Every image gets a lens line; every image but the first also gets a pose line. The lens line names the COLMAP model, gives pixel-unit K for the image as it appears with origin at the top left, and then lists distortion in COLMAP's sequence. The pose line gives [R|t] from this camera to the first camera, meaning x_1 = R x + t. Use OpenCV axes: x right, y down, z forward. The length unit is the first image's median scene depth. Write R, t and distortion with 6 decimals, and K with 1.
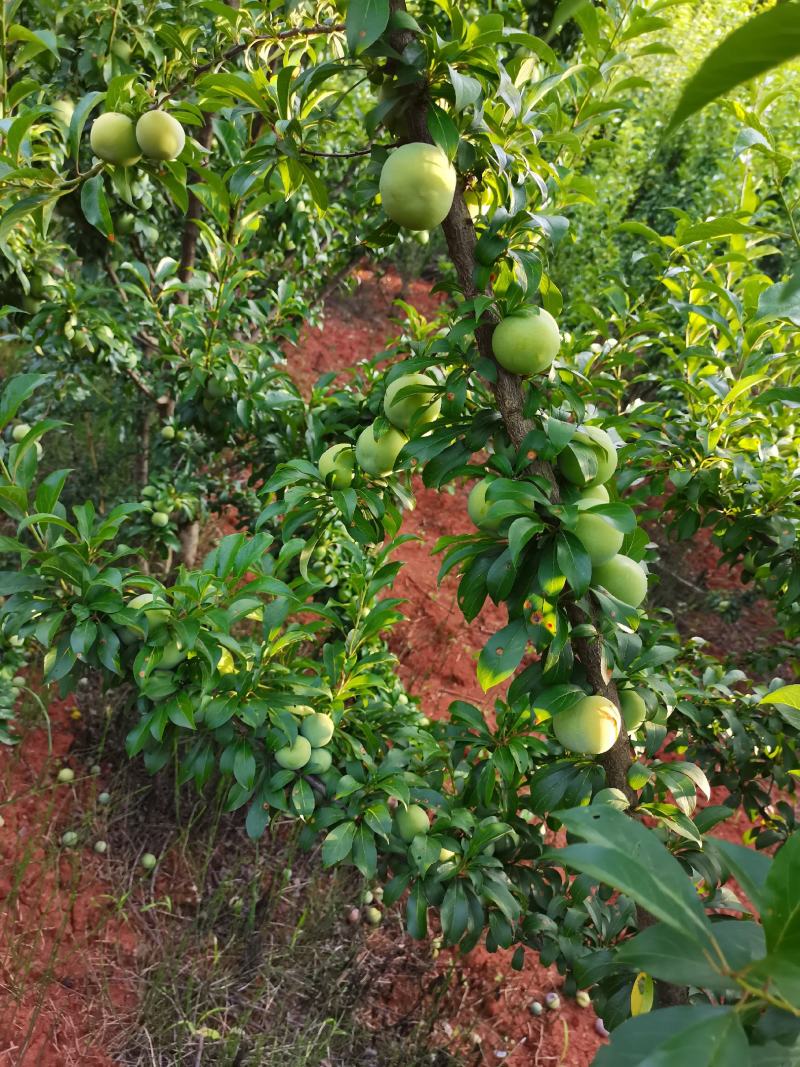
lens RADIAL K [[822.5, 0, 400.9], [0, 822.5, 530.0], [0, 0, 1]] dist [0.013961, -0.012212]
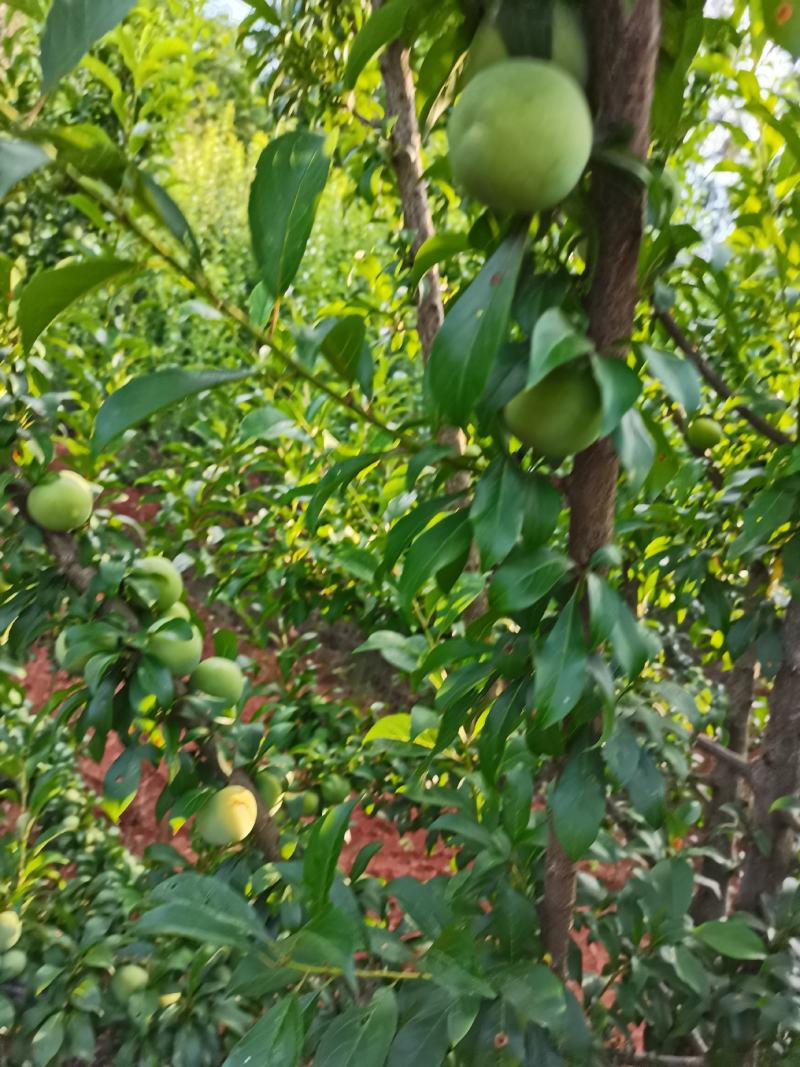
lens RADIAL K [[822.5, 0, 399.8], [0, 822.5, 538.0], [0, 0, 1]] dist [0.013961, -0.012212]
pose [[0.899190, -0.249807, 0.359241, 0.134708], [0.295199, 0.952356, -0.076648, 0.035720], [-0.322978, 0.174969, 0.930092, -0.167277]]
